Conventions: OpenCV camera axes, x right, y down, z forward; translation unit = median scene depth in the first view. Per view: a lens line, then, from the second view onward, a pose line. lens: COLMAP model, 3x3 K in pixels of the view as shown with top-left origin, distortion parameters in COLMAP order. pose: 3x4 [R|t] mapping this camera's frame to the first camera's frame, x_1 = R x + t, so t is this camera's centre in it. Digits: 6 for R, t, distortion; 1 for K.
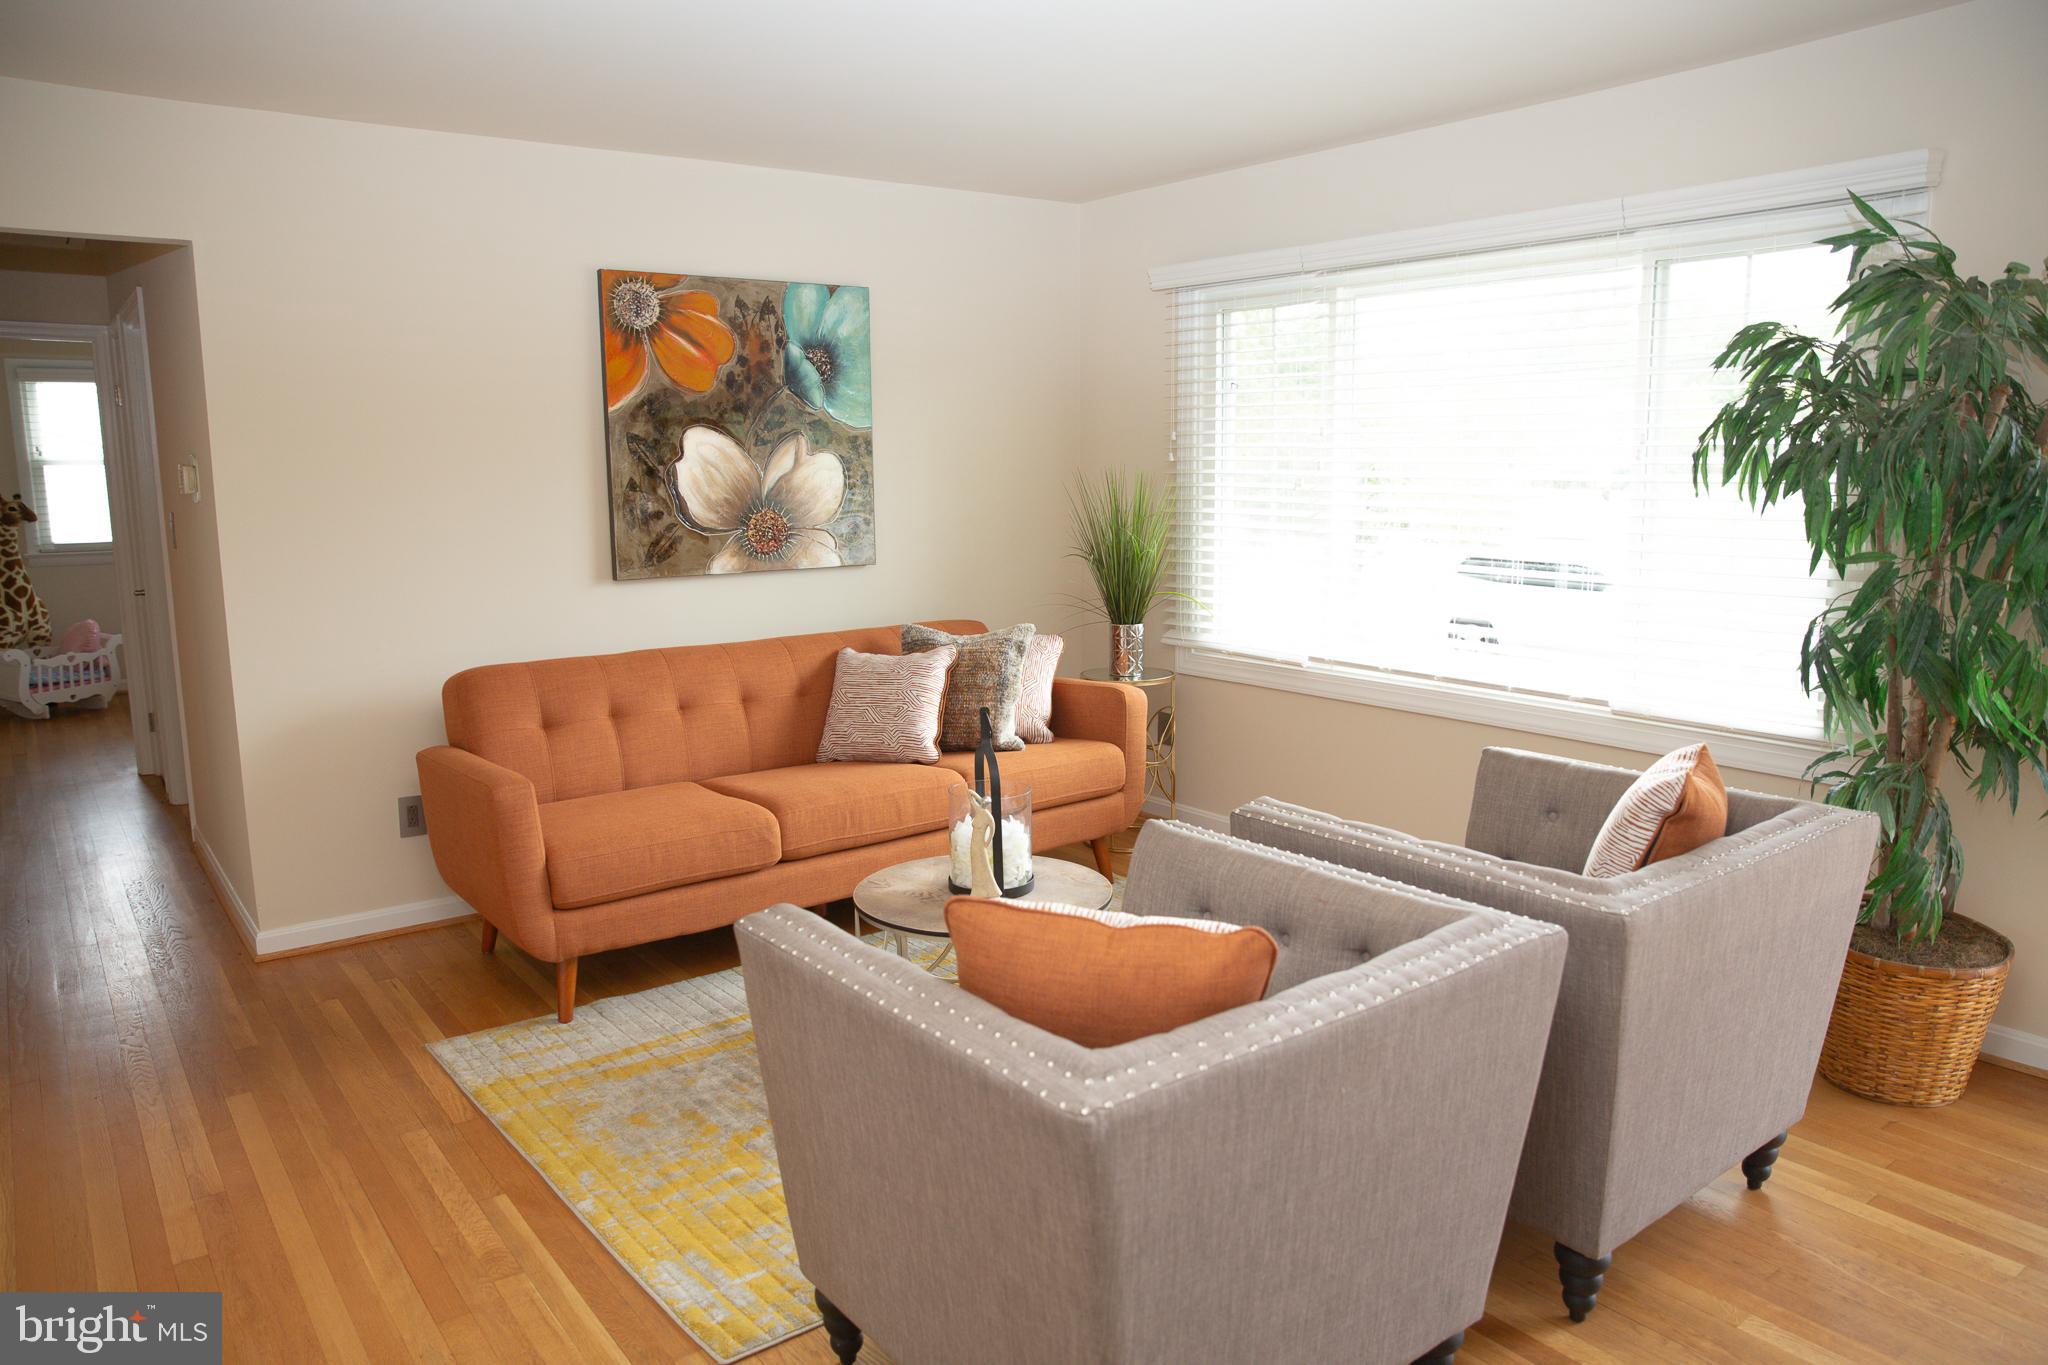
lens RADIAL K [[1389.5, 0, 1024.0], [0, 1389.5, 682.5], [0, 0, 1]] dist [-0.107388, 0.077573]
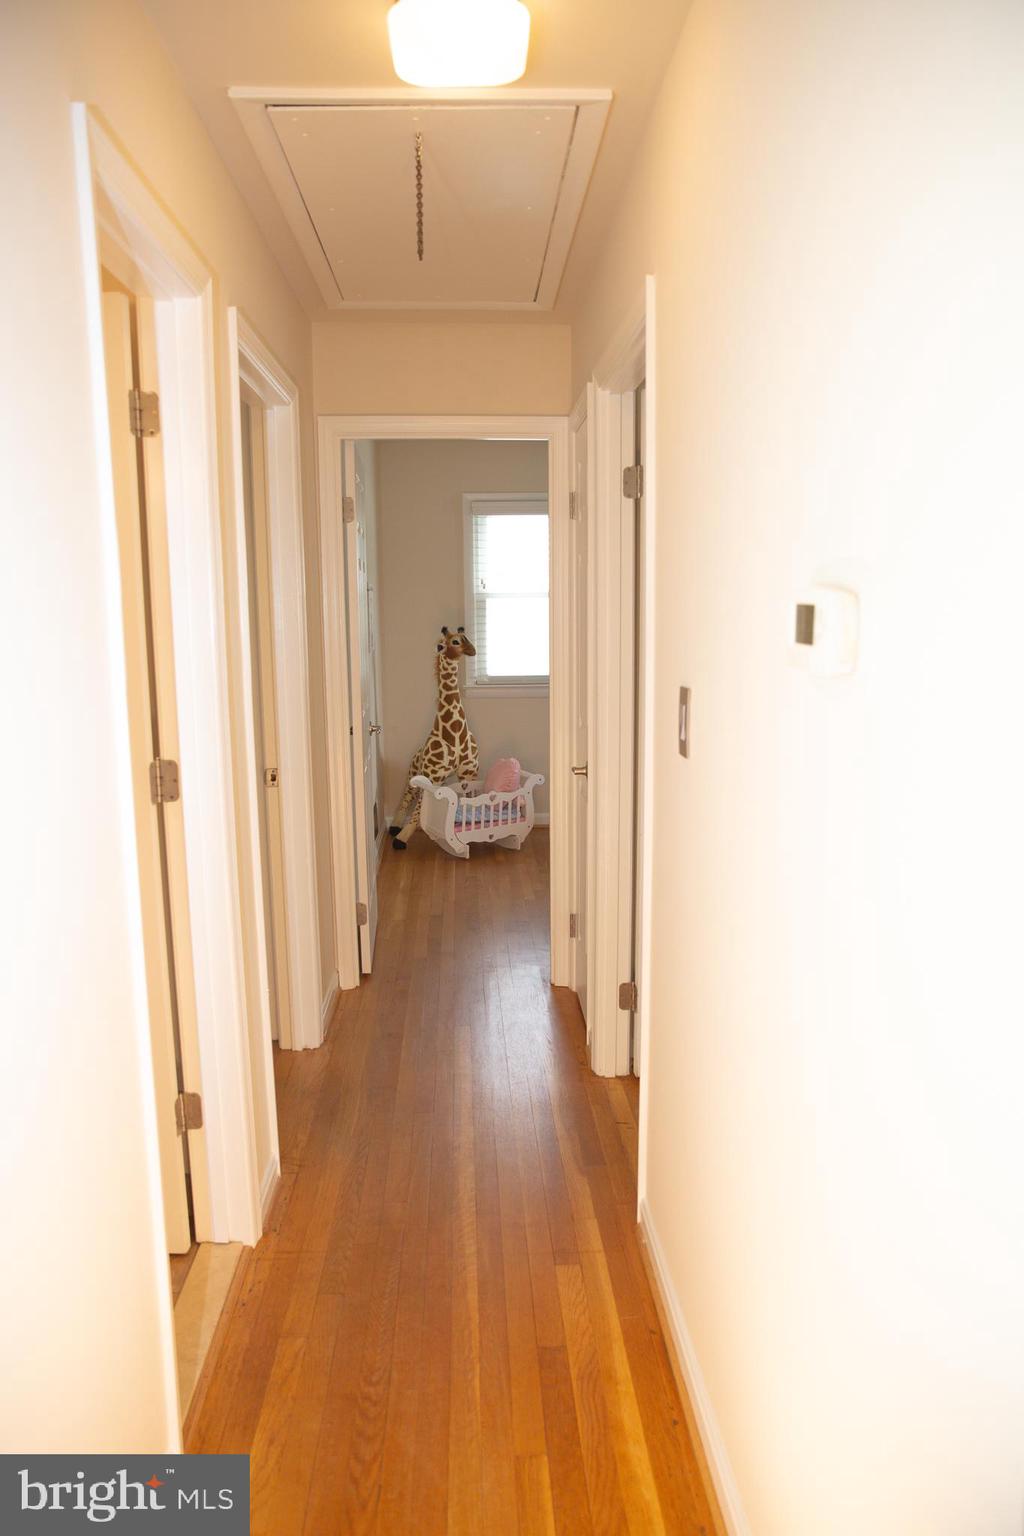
lens RADIAL K [[1042.1, 0, 512.0], [0, 1042.1, 768.0], [0, 0, 1]] dist [-0.107388, 0.077573]
pose [[0.824544, 0.087422, -0.559003, -0.281988], [-0.087030, 0.995830, 0.027365, -0.061434], [0.559064, 0.026087, 0.828714, 0.386272]]
